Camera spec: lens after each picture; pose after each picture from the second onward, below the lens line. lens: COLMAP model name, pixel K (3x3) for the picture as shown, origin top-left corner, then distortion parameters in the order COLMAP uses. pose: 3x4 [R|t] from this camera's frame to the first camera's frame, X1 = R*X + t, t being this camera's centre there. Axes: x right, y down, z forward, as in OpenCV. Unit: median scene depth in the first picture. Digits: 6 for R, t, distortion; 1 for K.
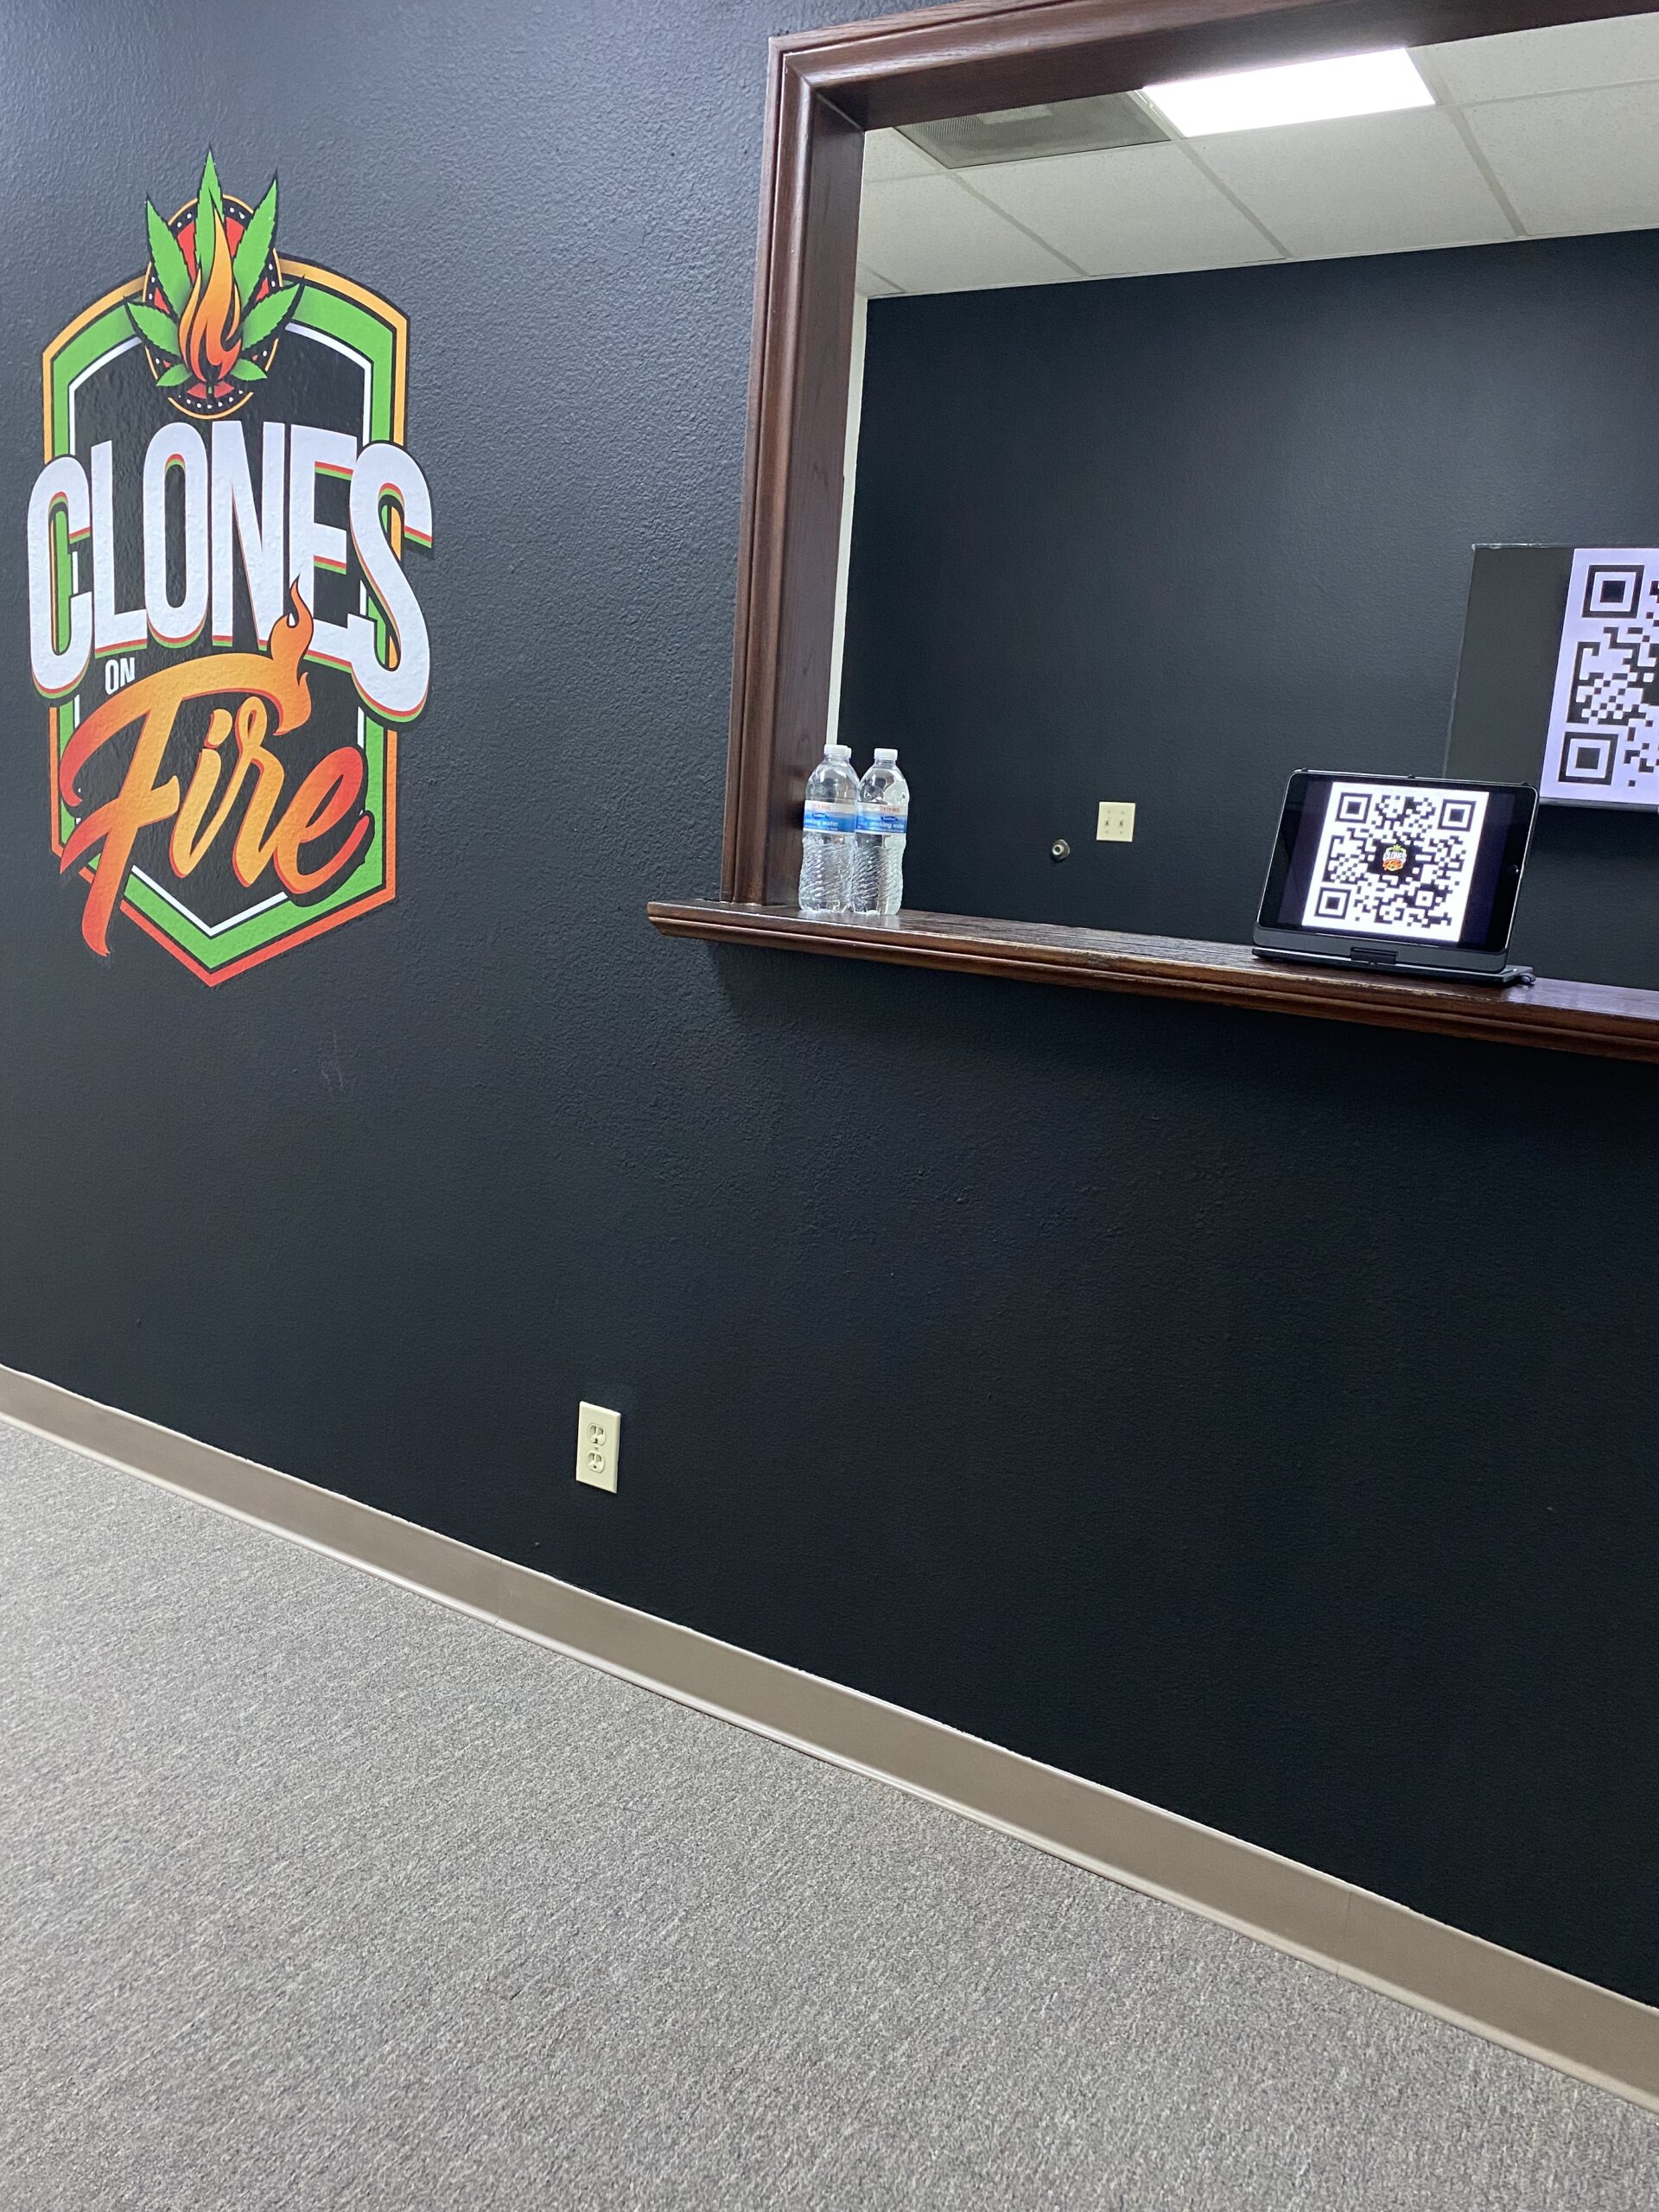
lens RADIAL K [[1683.8, 0, 834.1], [0, 1683.8, 1100.8], [0, 0, 1]] dist [0.043527, -0.042446]
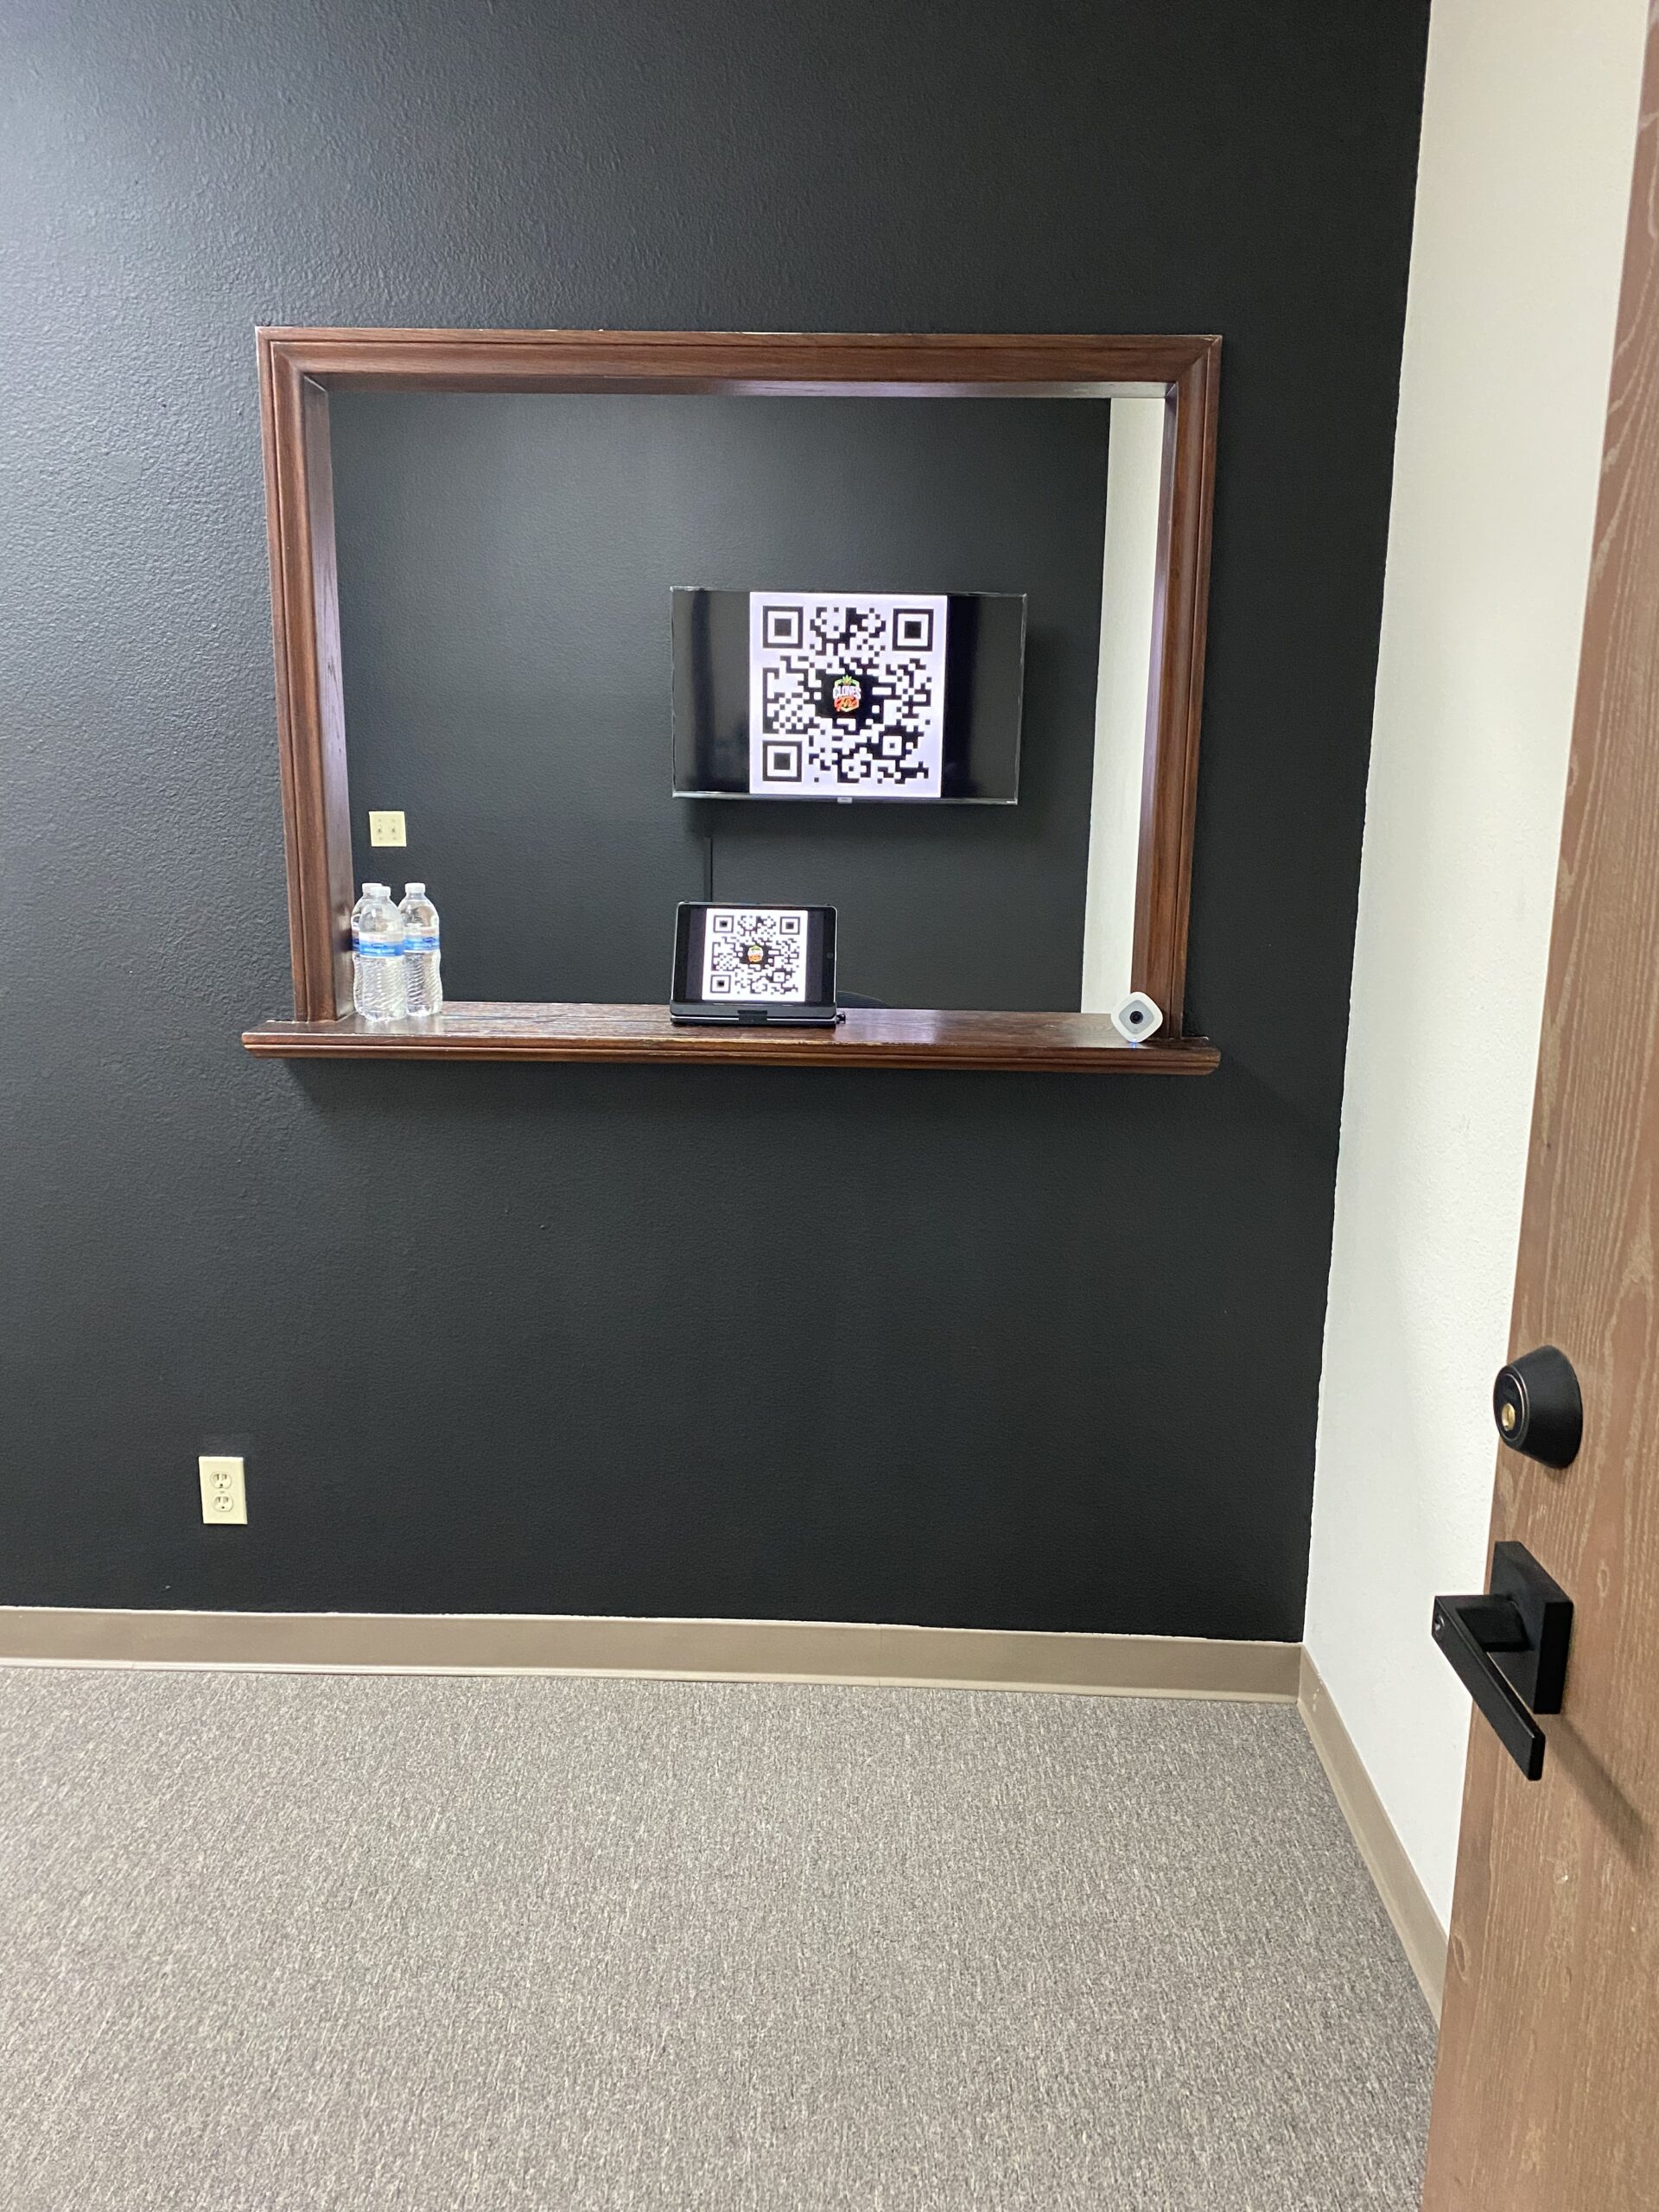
lens RADIAL K [[1683.8, 0, 826.0], [0, 1683.8, 1119.1], [0, 0, 1]] dist [0.043527, -0.042446]
pose [[0.870072, -0.170623, 0.462453, -0.303214], [0.142757, 0.985197, 0.094904, -0.108527], [-0.471800, -0.016555, 0.881550, -0.244364]]
